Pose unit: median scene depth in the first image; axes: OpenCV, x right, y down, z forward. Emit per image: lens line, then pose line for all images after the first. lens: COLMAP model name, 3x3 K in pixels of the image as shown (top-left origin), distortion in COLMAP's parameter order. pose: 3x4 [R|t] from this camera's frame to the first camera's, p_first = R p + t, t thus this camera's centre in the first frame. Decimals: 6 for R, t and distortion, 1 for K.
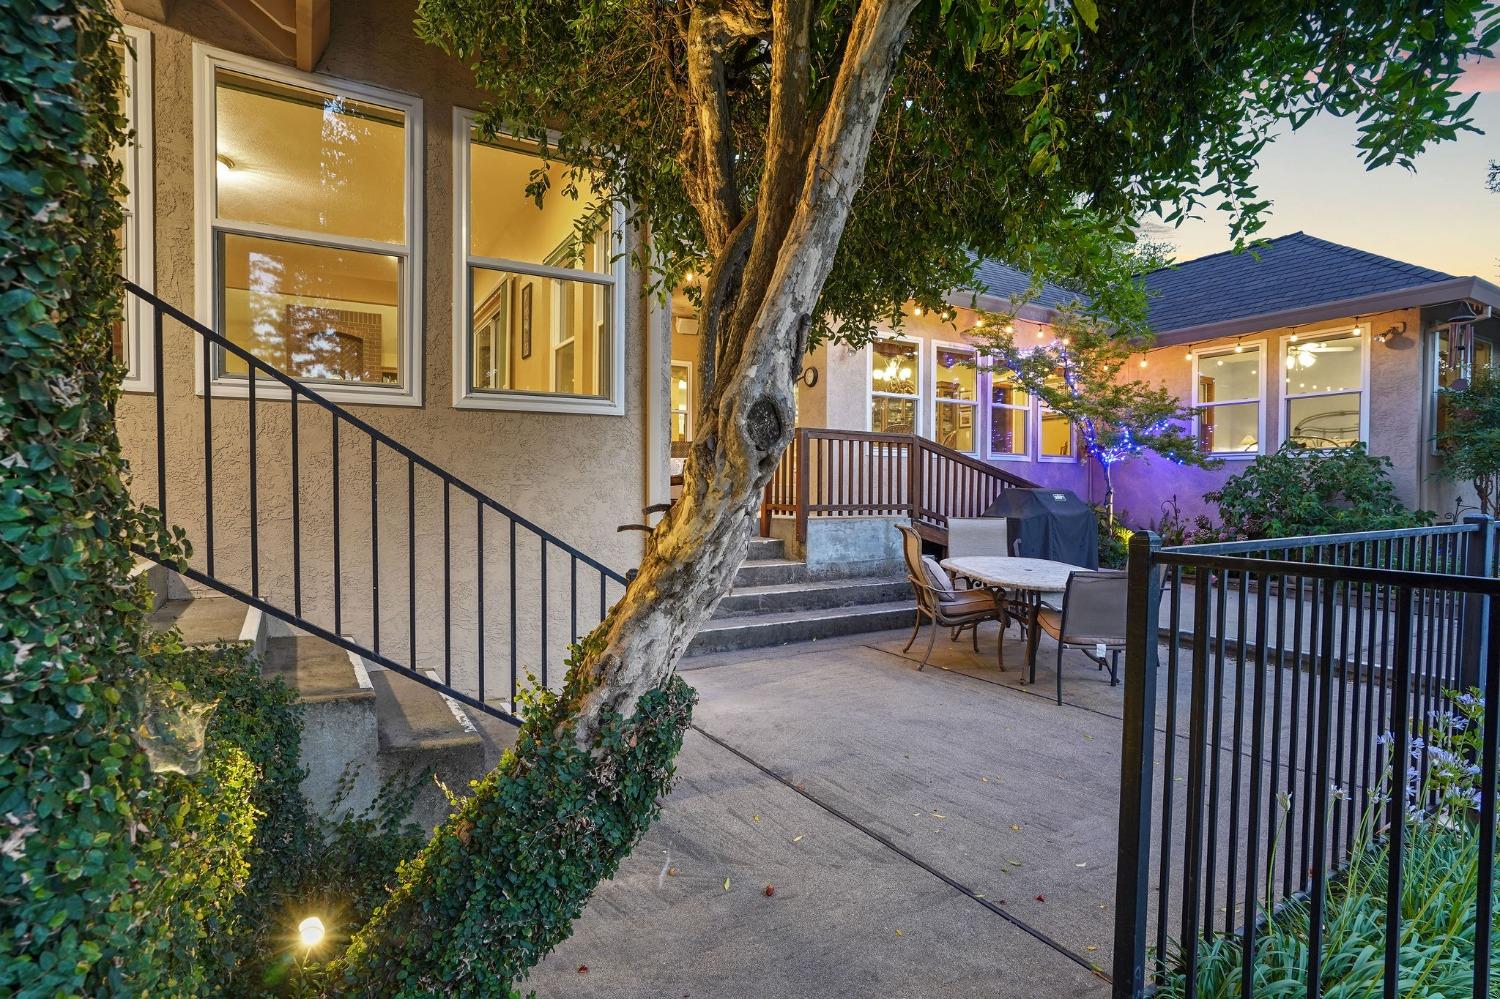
lens RADIAL K [[742.7, 0, 747.4], [0, 742.7, 506.4], [0, 0, 1]] dist [-0.053573, 0.025936]
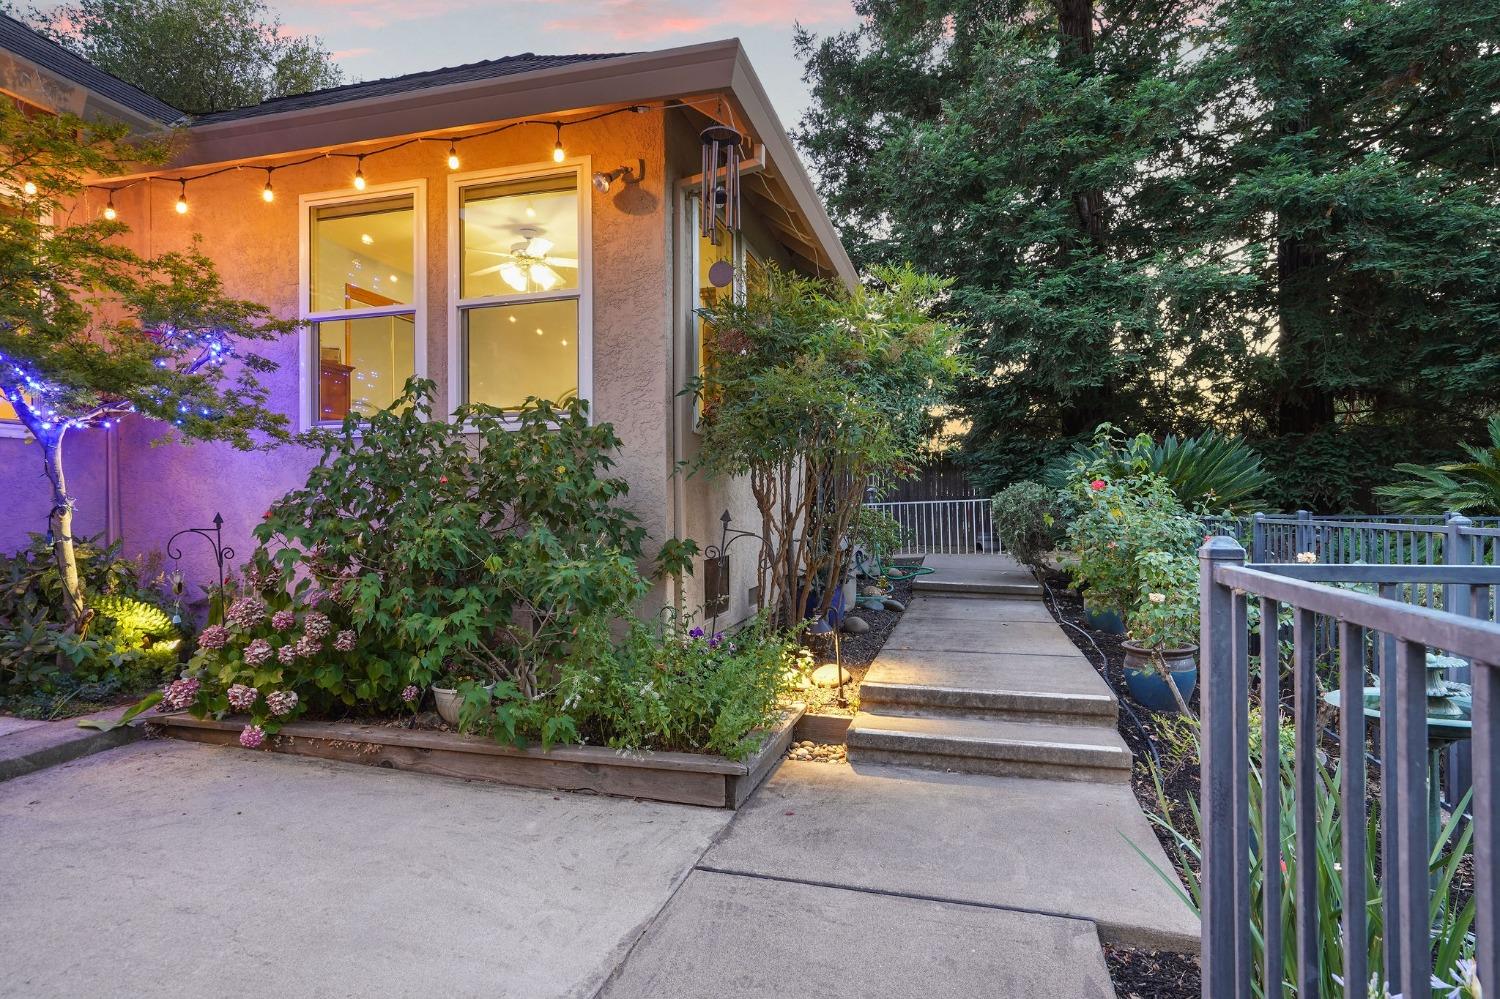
lens RADIAL K [[809.1, 0, 746.9], [0, 809.1, 505.7], [0, 0, 1]] dist [-0.057001, 0.043351]
pose [[0.722841, -0.011349, 0.690921, 0.574632], [0.025656, 0.999617, -0.010421, -0.009878], [-0.690538, 0.025259, 0.722855, 0.555082]]
